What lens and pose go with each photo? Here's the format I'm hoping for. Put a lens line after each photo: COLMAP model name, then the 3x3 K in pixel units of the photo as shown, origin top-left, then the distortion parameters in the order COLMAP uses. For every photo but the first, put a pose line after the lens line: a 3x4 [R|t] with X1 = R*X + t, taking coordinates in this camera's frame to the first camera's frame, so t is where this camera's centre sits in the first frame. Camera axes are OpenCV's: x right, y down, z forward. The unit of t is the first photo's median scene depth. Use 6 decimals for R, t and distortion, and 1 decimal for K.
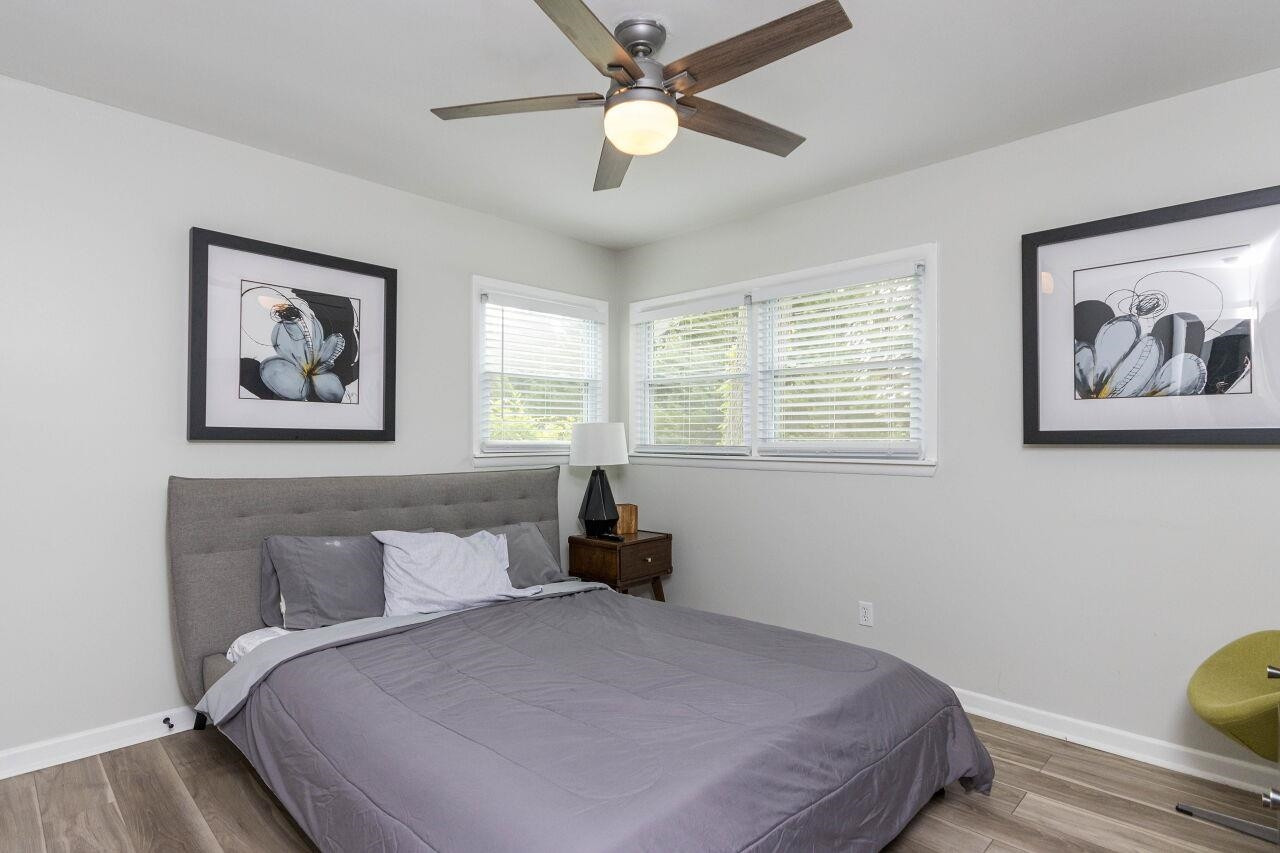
lens RADIAL K [[657.7, 0, 639.4], [0, 657.7, 428.8], [0, 0, 1]] dist [0.003726, 0.000077]
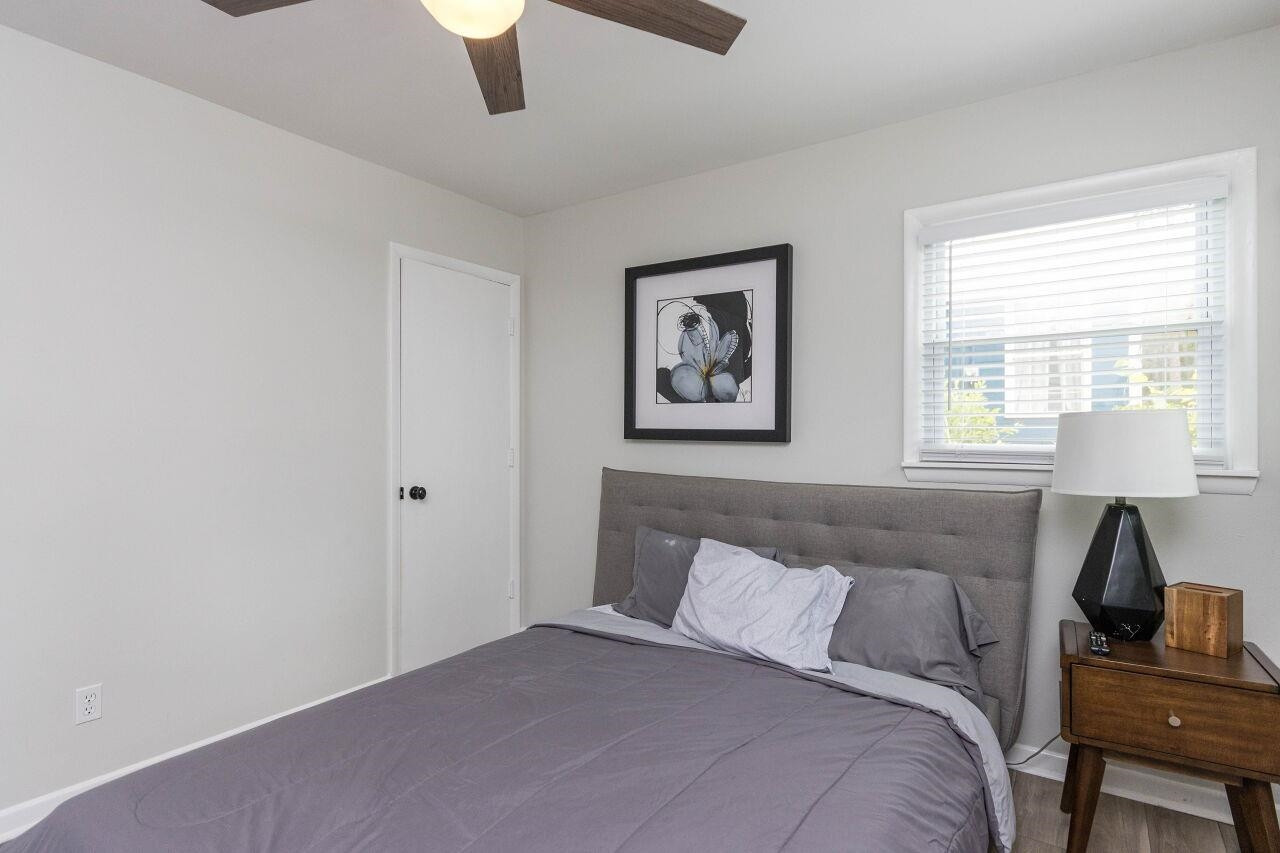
lens RADIAL K [[657.7, 0, 639.4], [0, 657.7, 428.8], [0, 0, 1]] dist [0.003726, 0.000077]
pose [[0.171553, -0.012353, -0.985097, 0.481265], [0.006789, 0.999912, -0.011356, 0.009972], [0.985152, -0.004739, 0.171622, 0.713074]]
